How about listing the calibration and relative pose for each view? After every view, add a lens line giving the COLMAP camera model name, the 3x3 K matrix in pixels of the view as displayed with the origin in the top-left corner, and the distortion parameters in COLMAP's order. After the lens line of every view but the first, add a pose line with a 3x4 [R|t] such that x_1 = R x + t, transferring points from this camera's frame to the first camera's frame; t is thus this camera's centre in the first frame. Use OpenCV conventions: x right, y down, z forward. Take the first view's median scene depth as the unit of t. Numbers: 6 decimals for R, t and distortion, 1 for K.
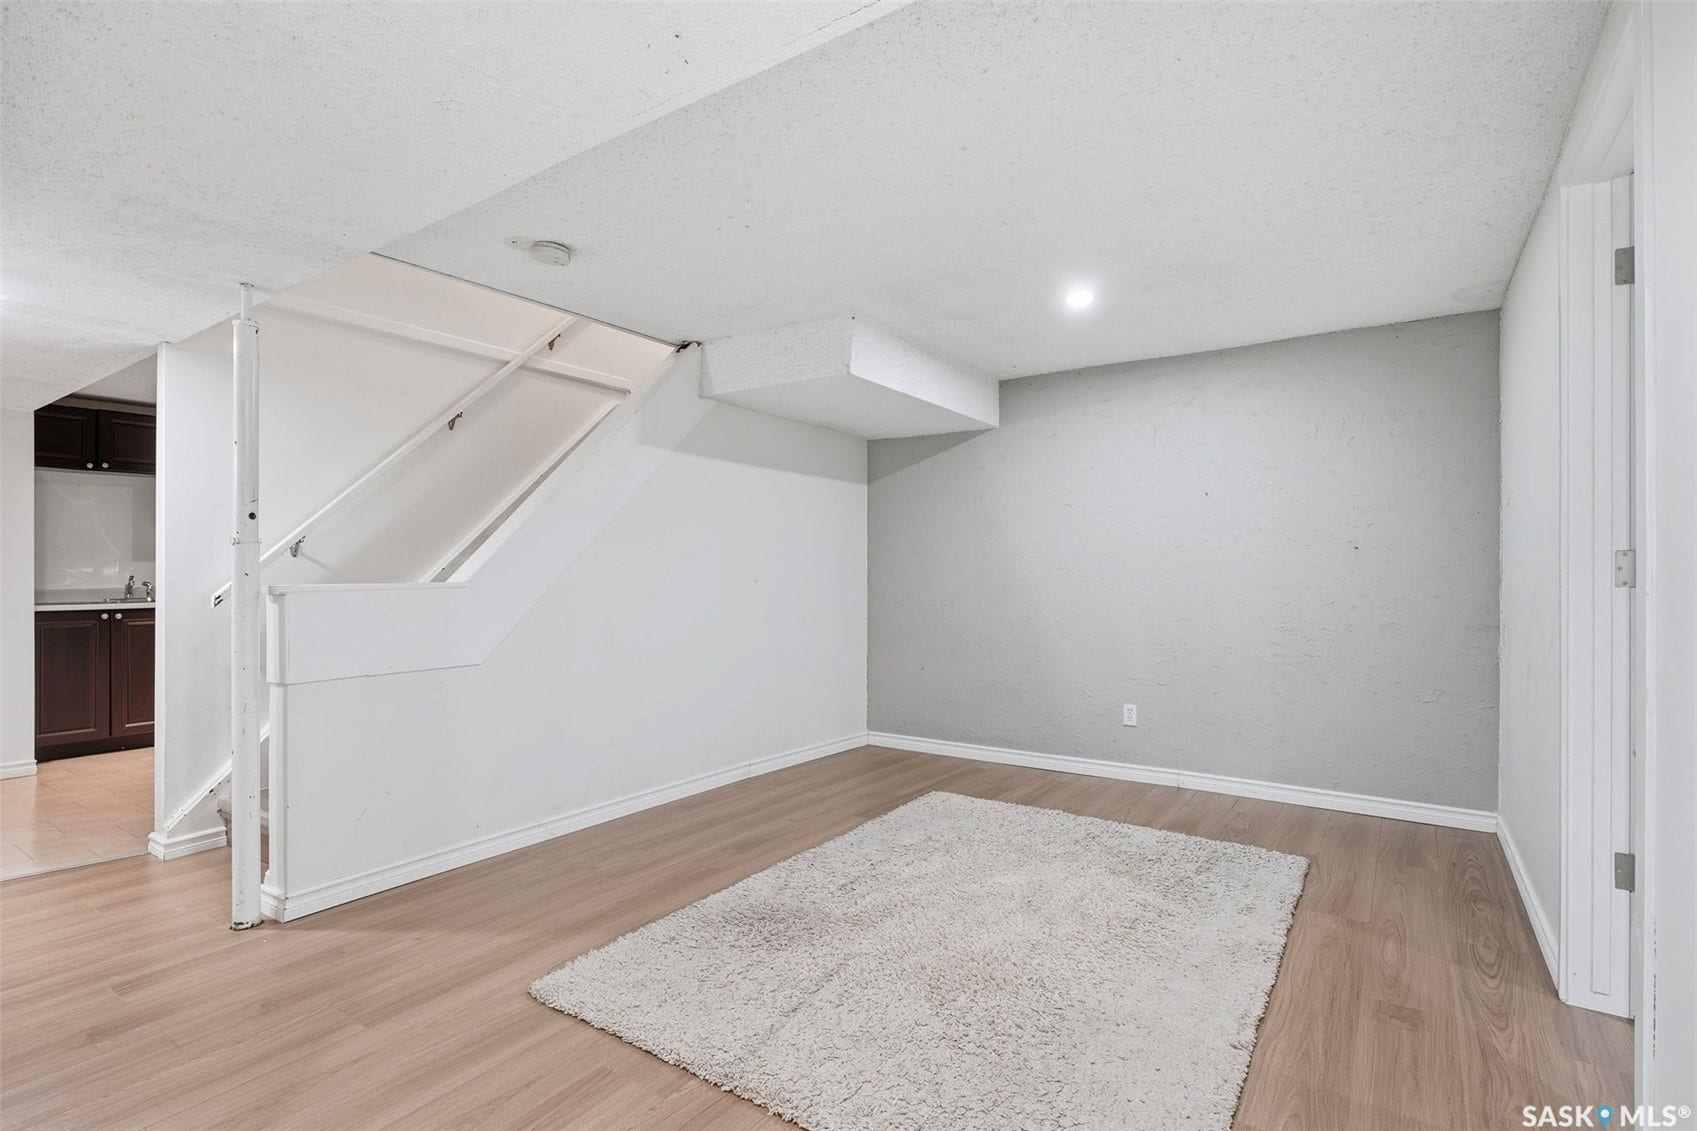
lens RADIAL K [[773.4, 0, 844.5], [0, 773.4, 568.5], [0, 0, 1]] dist [-0.001744, 0.000556]
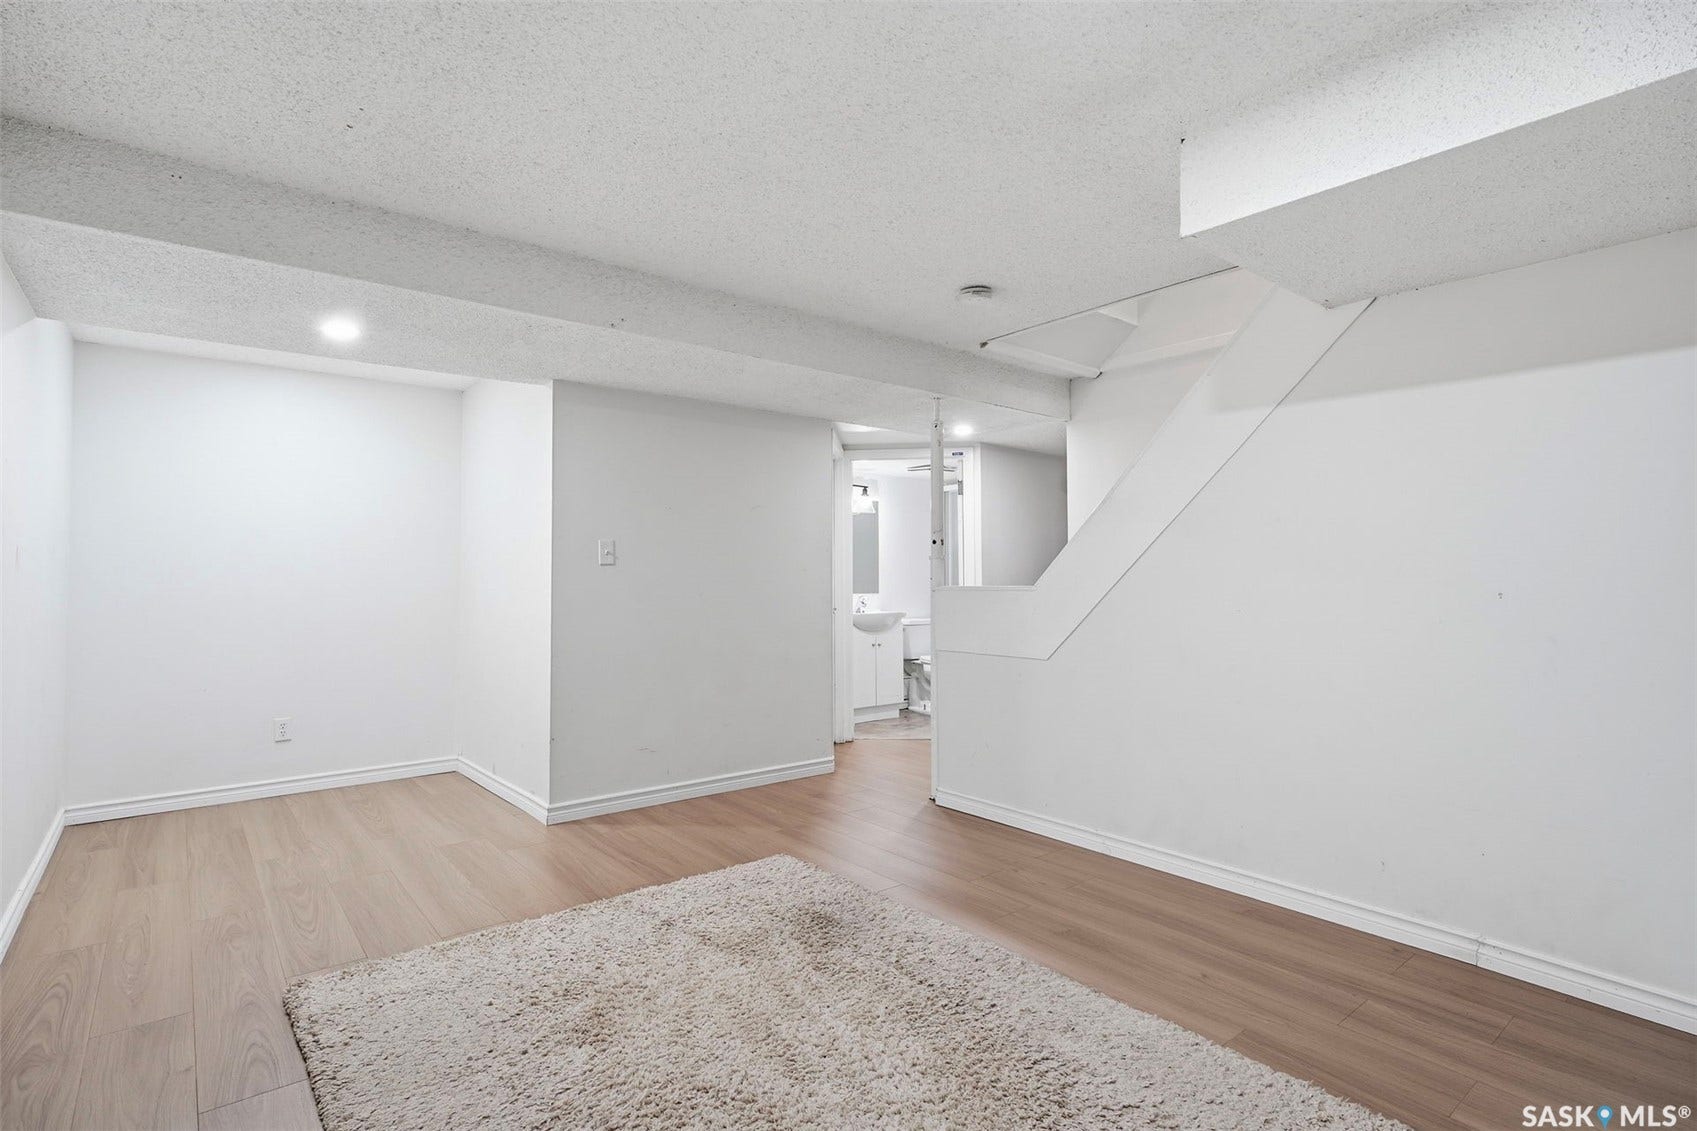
lens RADIAL K [[773.4, 0, 844.5], [0, 773.4, 568.5], [0, 0, 1]] dist [-0.001744, 0.000556]
pose [[-0.233617, -0.013539, -0.972234, 0.703113], [0.008528, 0.999836, -0.015973, 0.003824], [0.972291, -0.012023, -0.233464, 0.994620]]
